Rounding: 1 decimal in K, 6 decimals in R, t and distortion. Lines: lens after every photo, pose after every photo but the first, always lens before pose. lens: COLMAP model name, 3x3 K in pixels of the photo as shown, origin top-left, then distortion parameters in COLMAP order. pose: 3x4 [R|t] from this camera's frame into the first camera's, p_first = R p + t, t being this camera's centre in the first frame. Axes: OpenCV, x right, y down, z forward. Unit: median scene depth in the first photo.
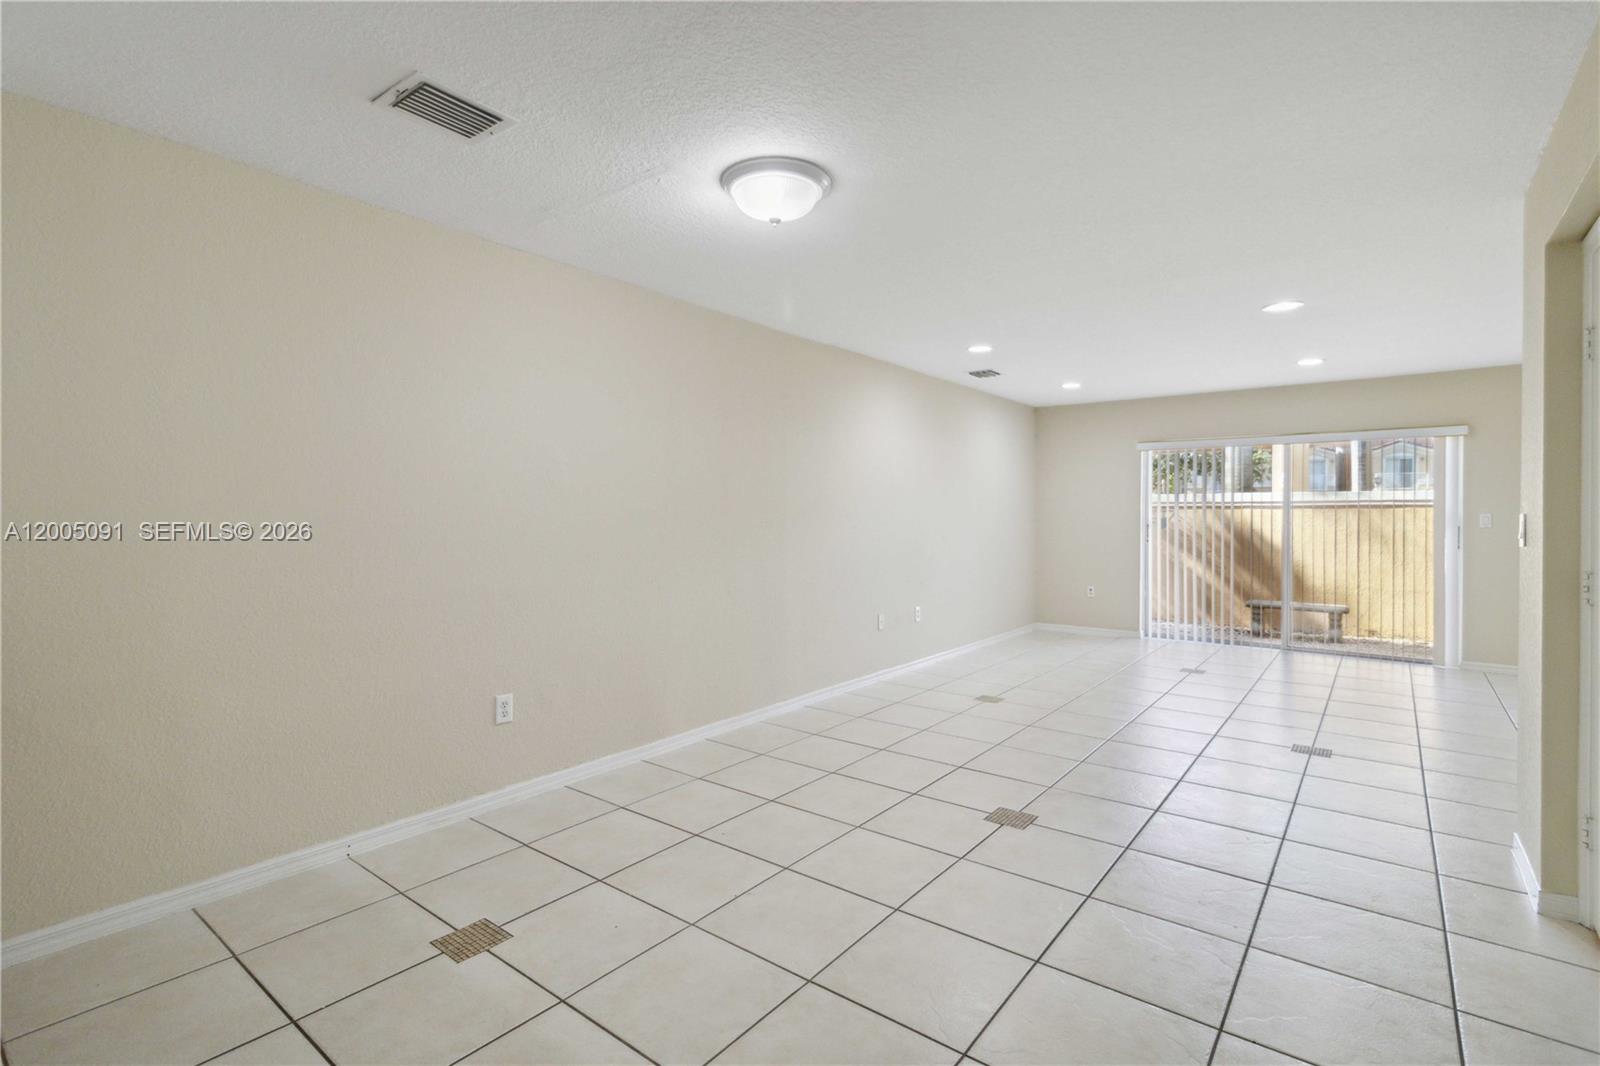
lens RADIAL K [[746.2, 0, 803.4], [0, 746.2, 524.3], [0, 0, 1]] dist [0.002656, 0.000165]
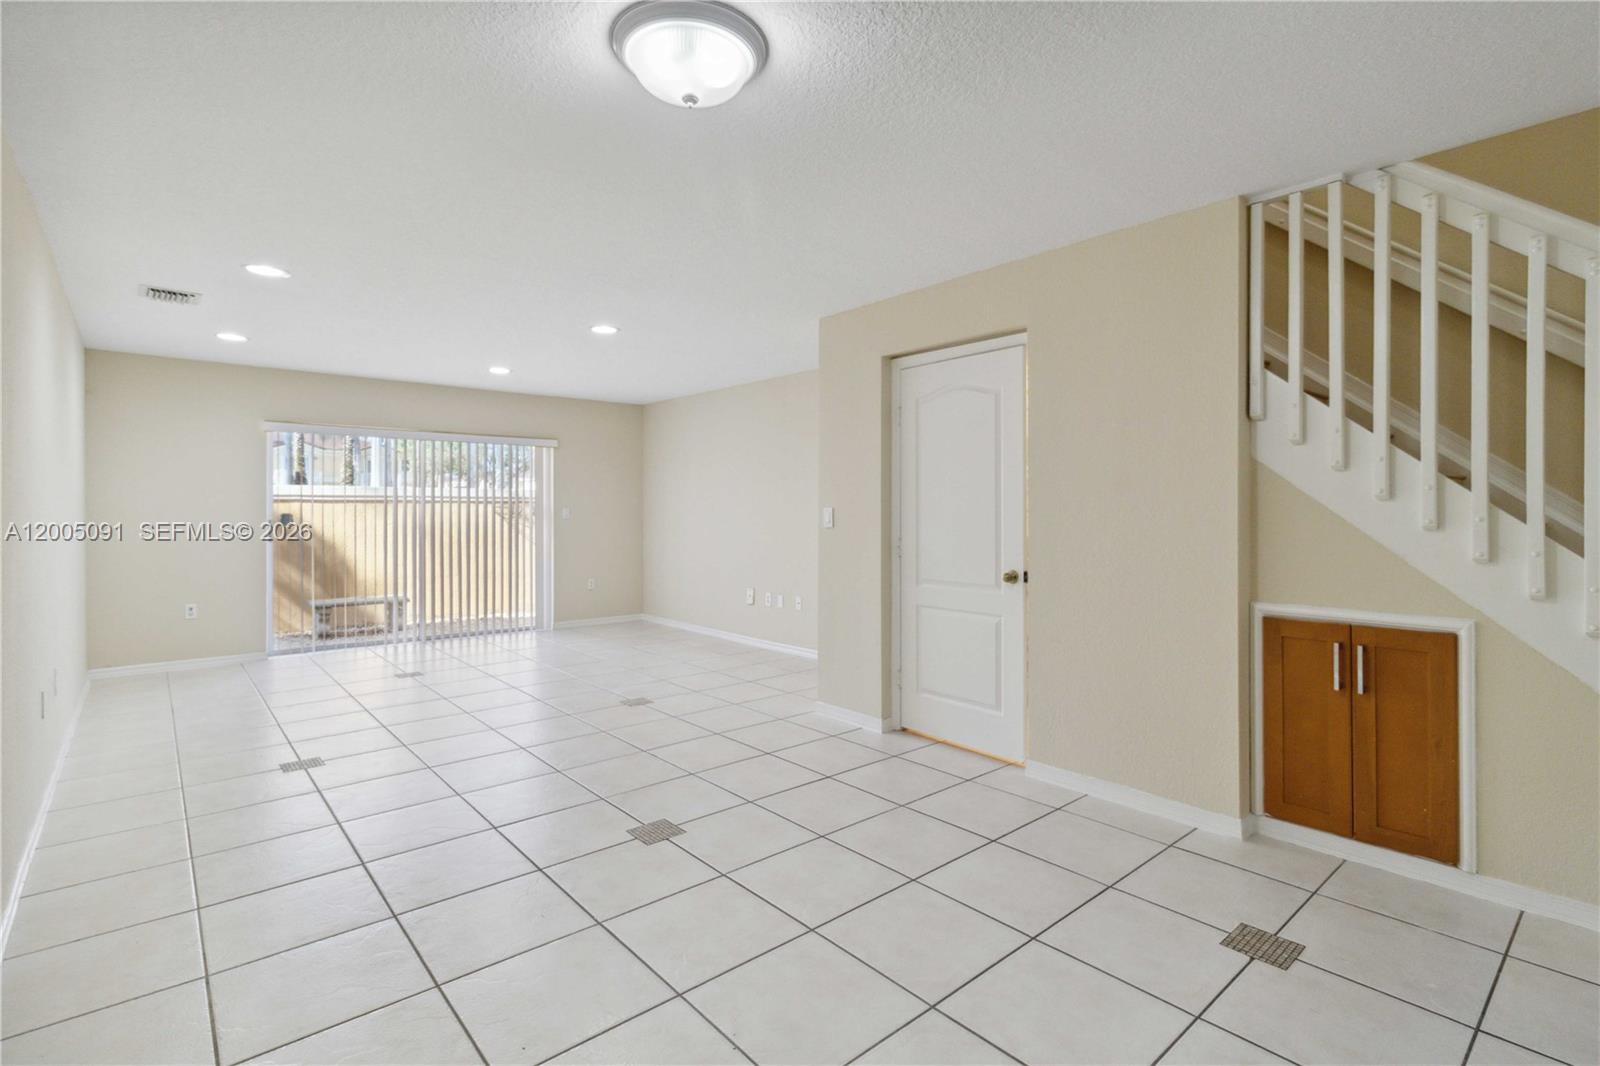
lens RADIAL K [[746.2, 0, 829.6], [0, 746.2, 504.9], [0, 0, 1]] dist [0.002656, 0.000165]
pose [[0.176520, 0.006426, 0.984276, -0.208862], [0.013004, 0.999876, -0.008860, -0.001528], [-0.984211, 0.014364, 0.176415, 0.211977]]
